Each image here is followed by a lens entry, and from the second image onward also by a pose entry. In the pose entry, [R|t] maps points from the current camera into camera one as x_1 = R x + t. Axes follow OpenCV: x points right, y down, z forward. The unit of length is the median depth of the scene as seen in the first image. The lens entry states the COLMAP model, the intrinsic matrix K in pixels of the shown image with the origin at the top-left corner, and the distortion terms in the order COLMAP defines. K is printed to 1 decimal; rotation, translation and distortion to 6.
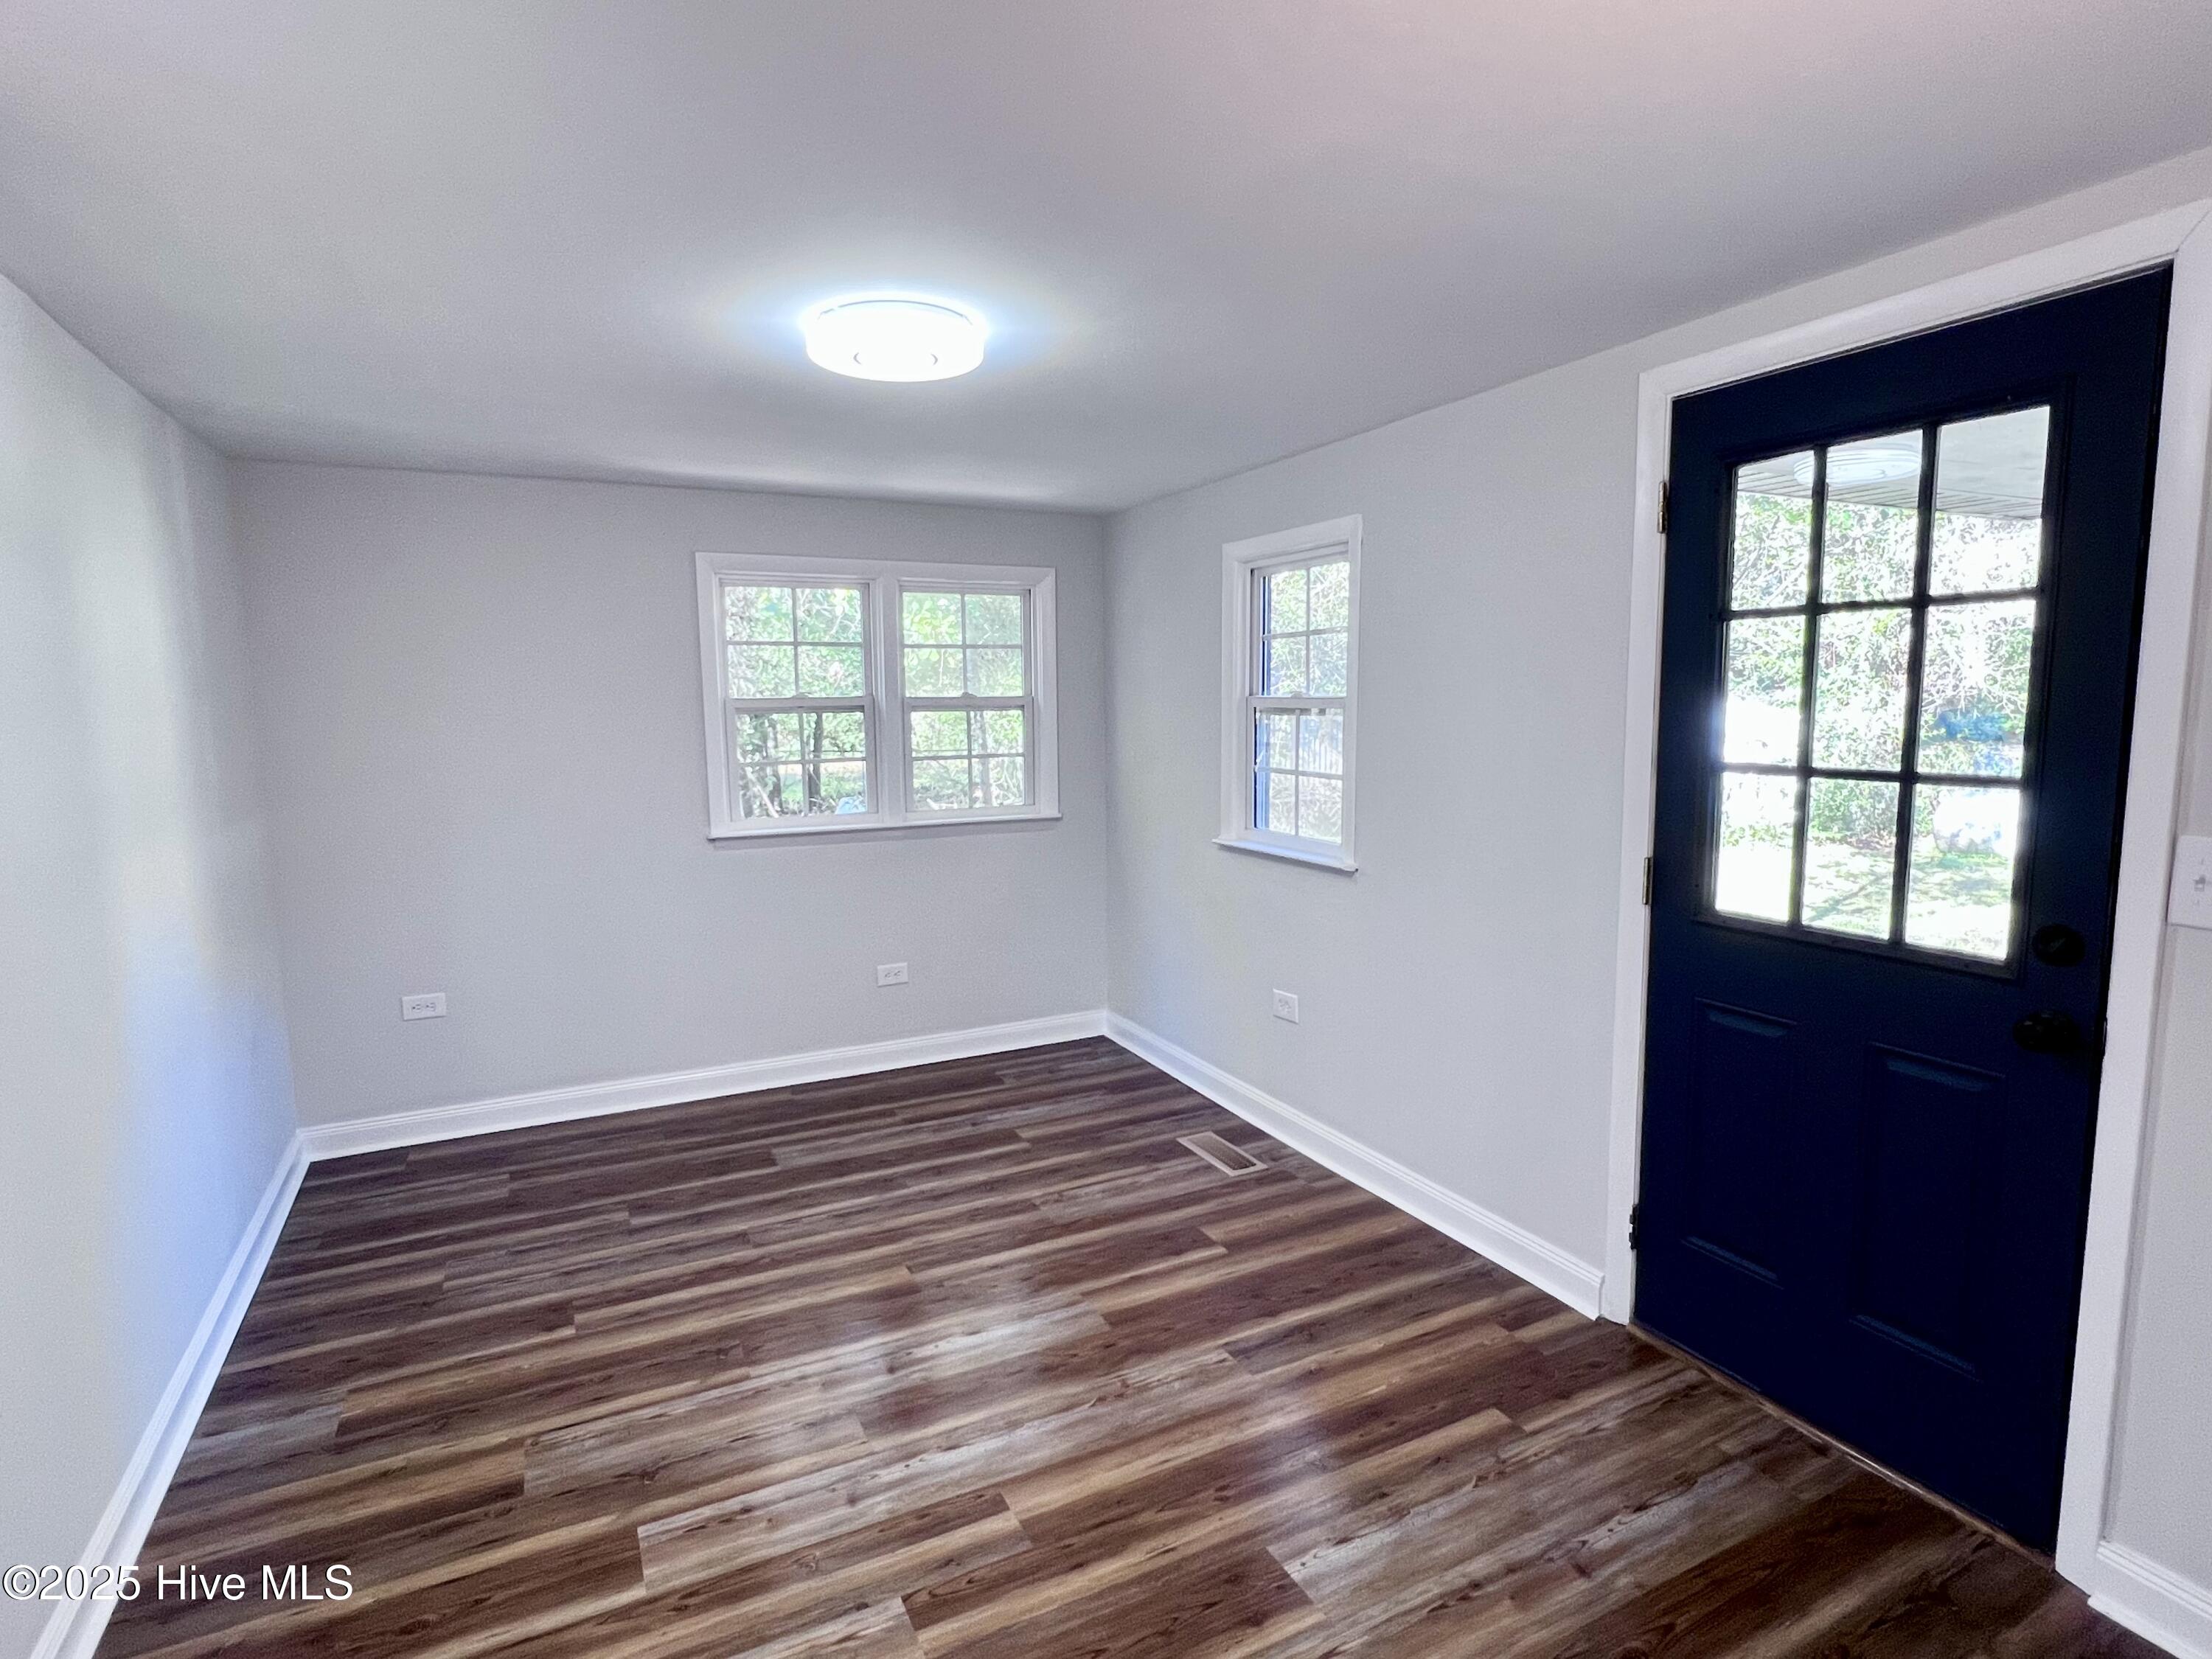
lens RADIAL K [[1146.5, 0, 1106.0], [0, 1146.5, 829.5], [0, 0, 1]] dist [-0.002748, -0.000009]
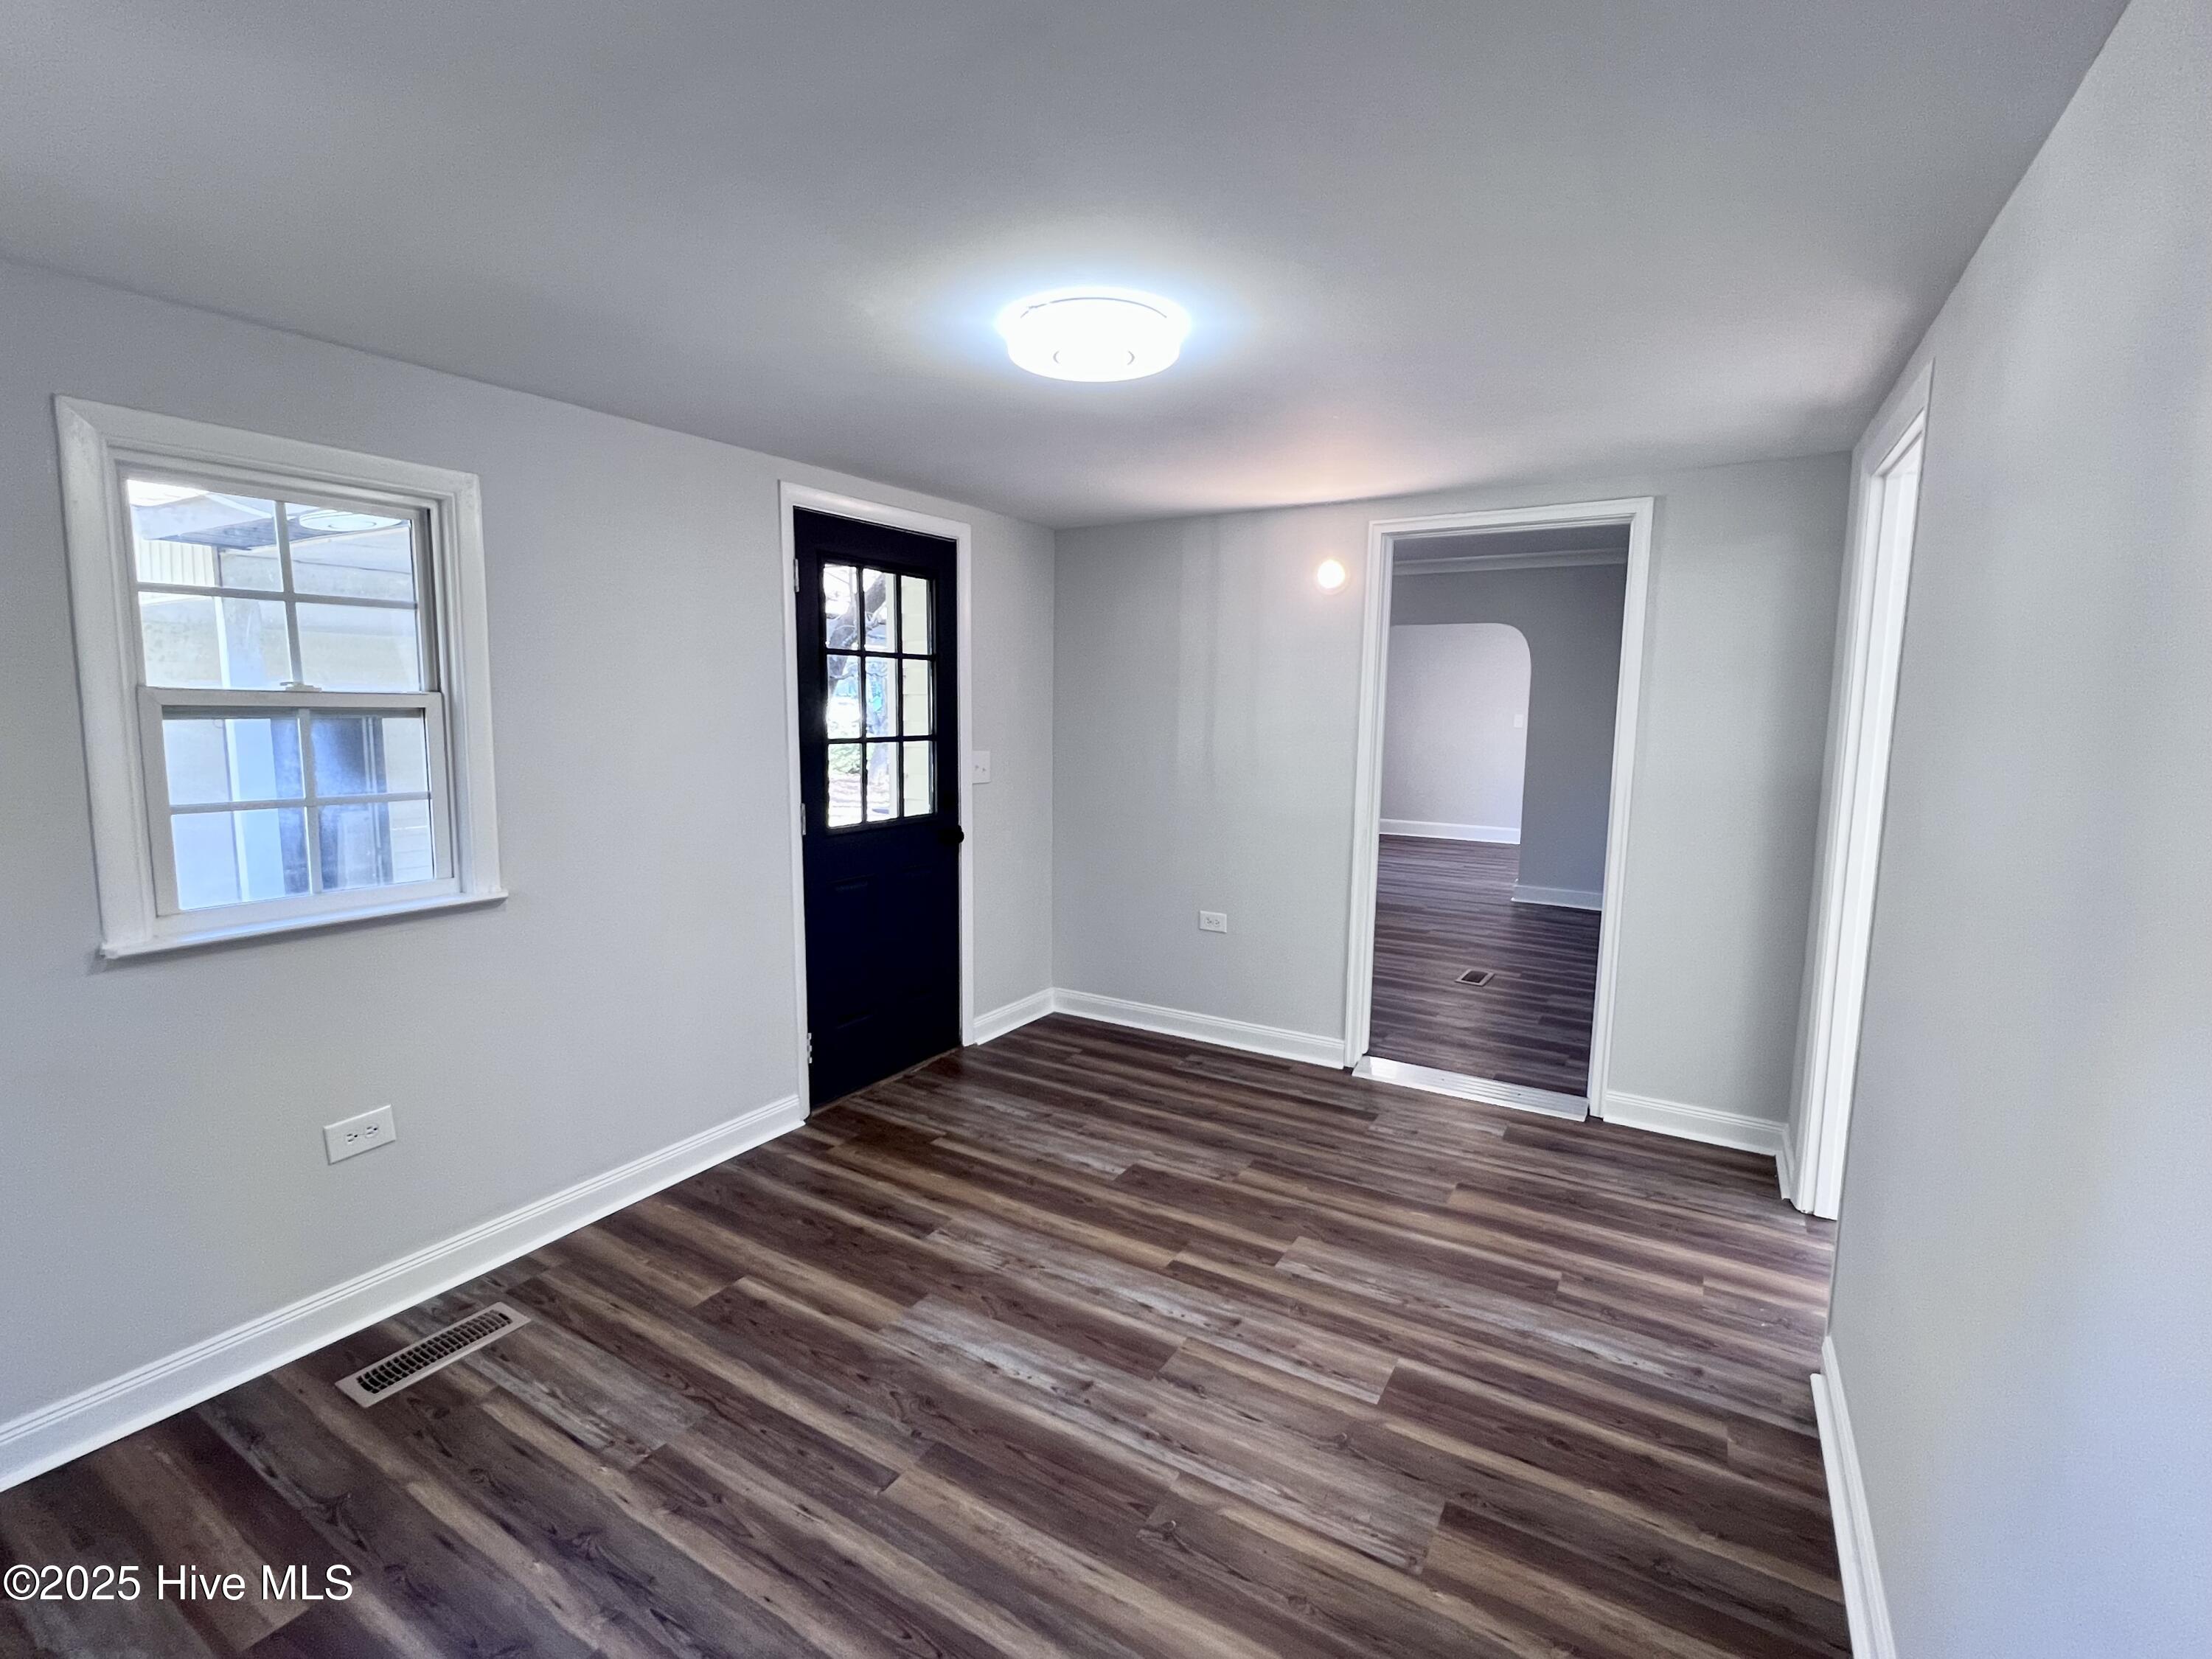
lens RADIAL K [[981.8, 0, 1100.0], [0, 981.8, 823.9], [0, 0, 1]] dist [0.001149, 0.000233]
pose [[-0.520047, -0.097968, 0.848501, -0.921215], [0.097424, 0.980114, 0.172876, -0.149172], [-0.848563, 0.172568, -0.500161, 1.430681]]
